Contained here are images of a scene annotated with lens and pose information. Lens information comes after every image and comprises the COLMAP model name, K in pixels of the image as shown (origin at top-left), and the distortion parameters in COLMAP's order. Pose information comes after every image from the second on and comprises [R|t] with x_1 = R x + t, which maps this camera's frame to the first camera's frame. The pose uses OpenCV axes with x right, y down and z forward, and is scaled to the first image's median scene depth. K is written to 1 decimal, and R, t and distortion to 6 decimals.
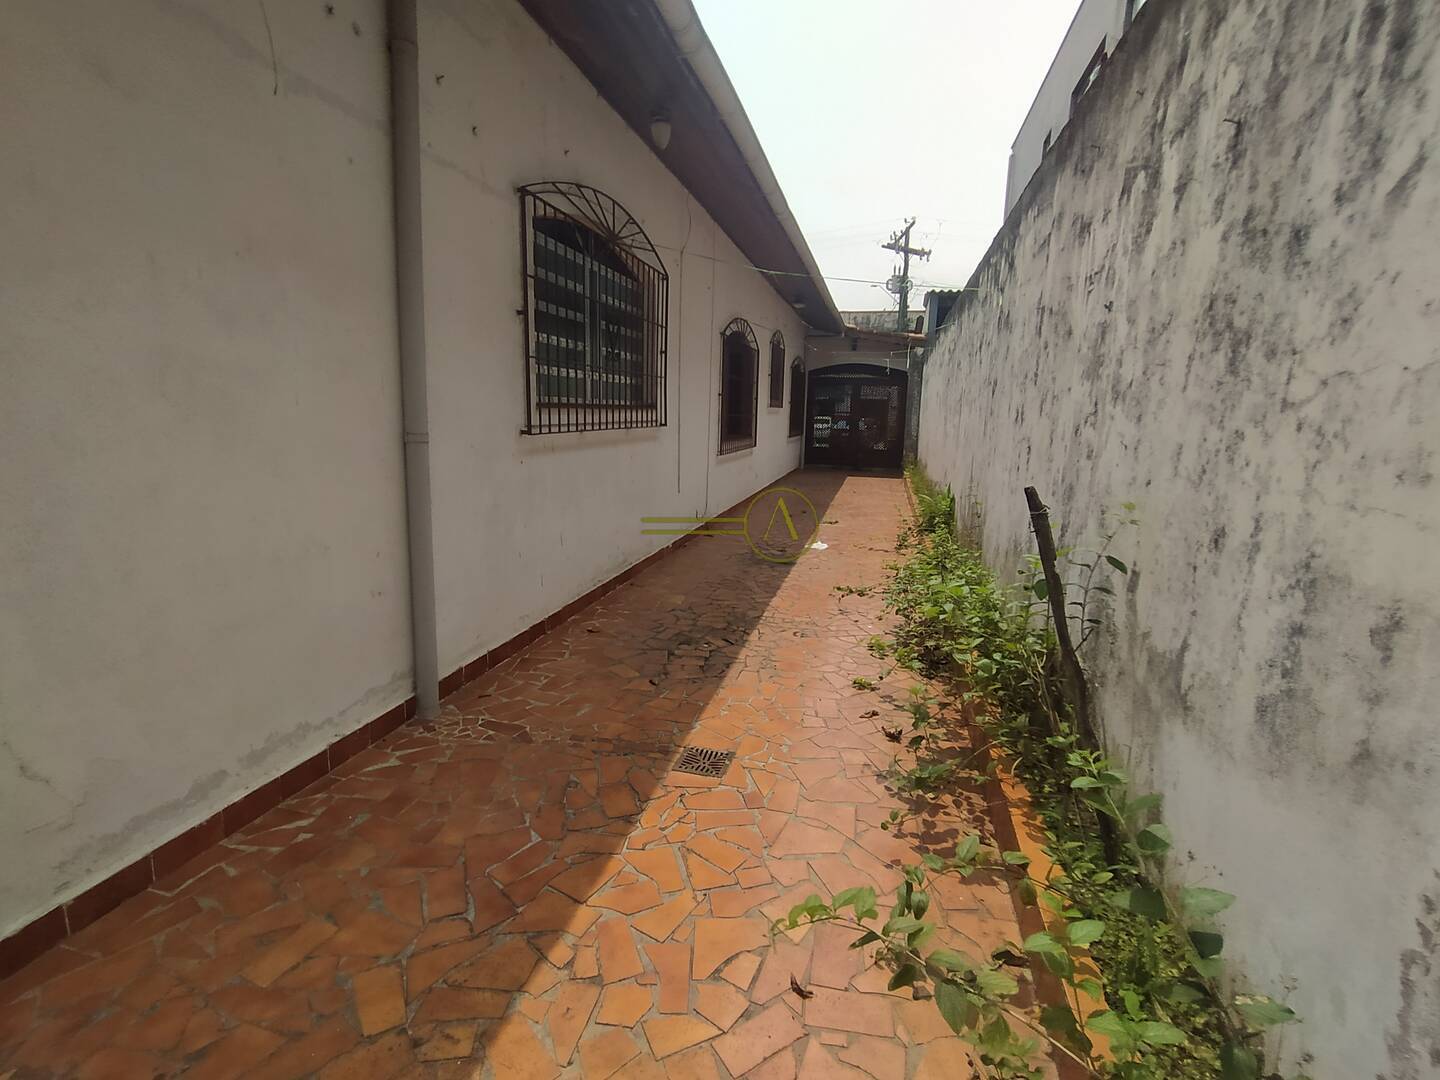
lens RADIAL K [[655.9, 0, 718.4], [0, 655.9, 533.7], [0, 0, 1]] dist [-0.006891, 0.003852]
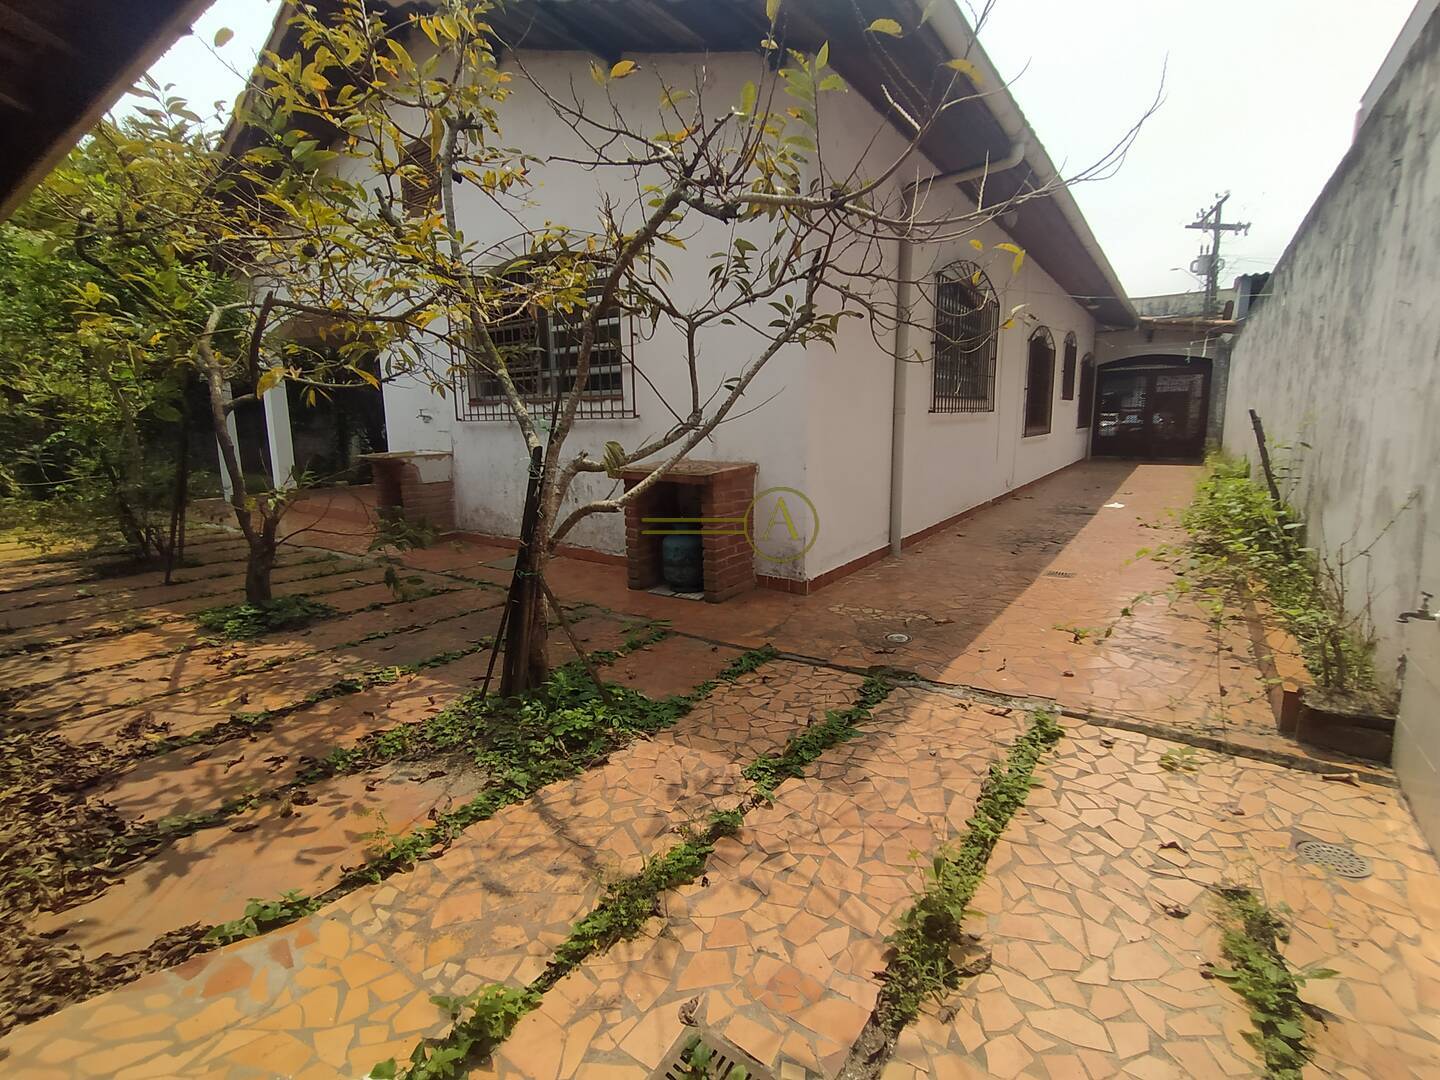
lens RADIAL K [[655.9, 0, 714.7], [0, 655.9, 533.1], [0, 0, 1]] dist [-0.006891, 0.003852]
pose [[0.930292, 0.021620, -0.366183, -0.060784], [-0.027204, 0.999579, -0.010096, 0.064849], [0.365811, 0.019354, 0.930488, -0.264761]]
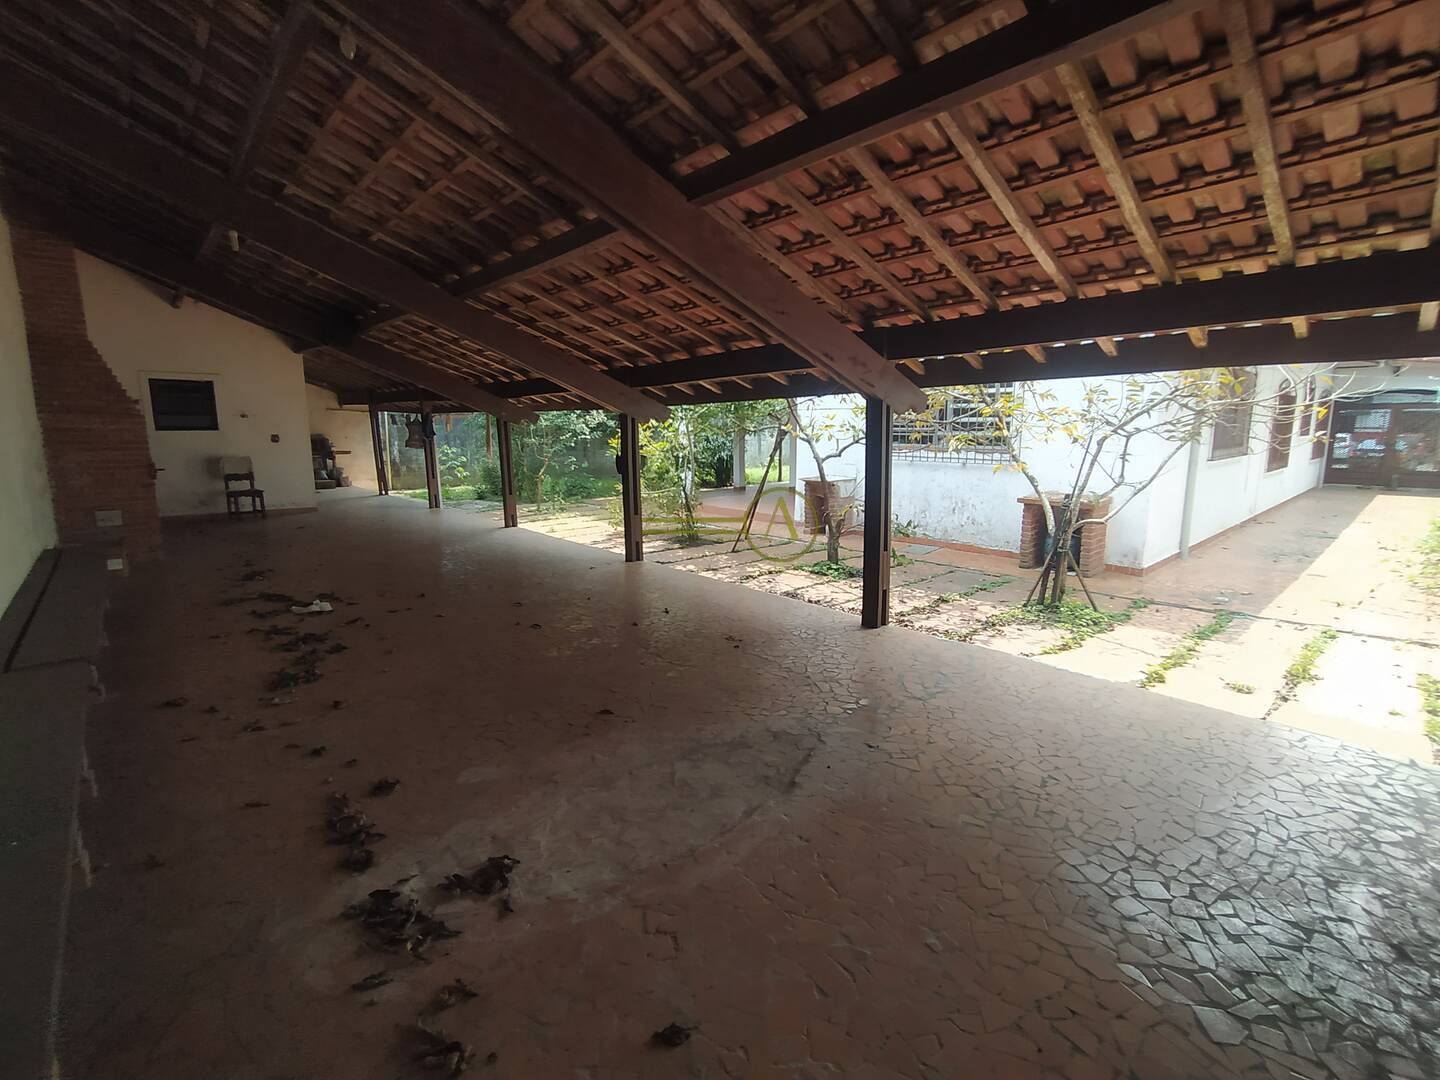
lens RADIAL K [[655.9, 0, 722.7], [0, 655.9, 531.2], [0, 0, 1]] dist [-0.006891, 0.003852]
pose [[0.833637, 0.056924, -0.549372, -0.148419], [-0.075582, 0.997075, -0.011377, 0.090641], [0.547117, 0.051007, 0.835501, -0.665833]]
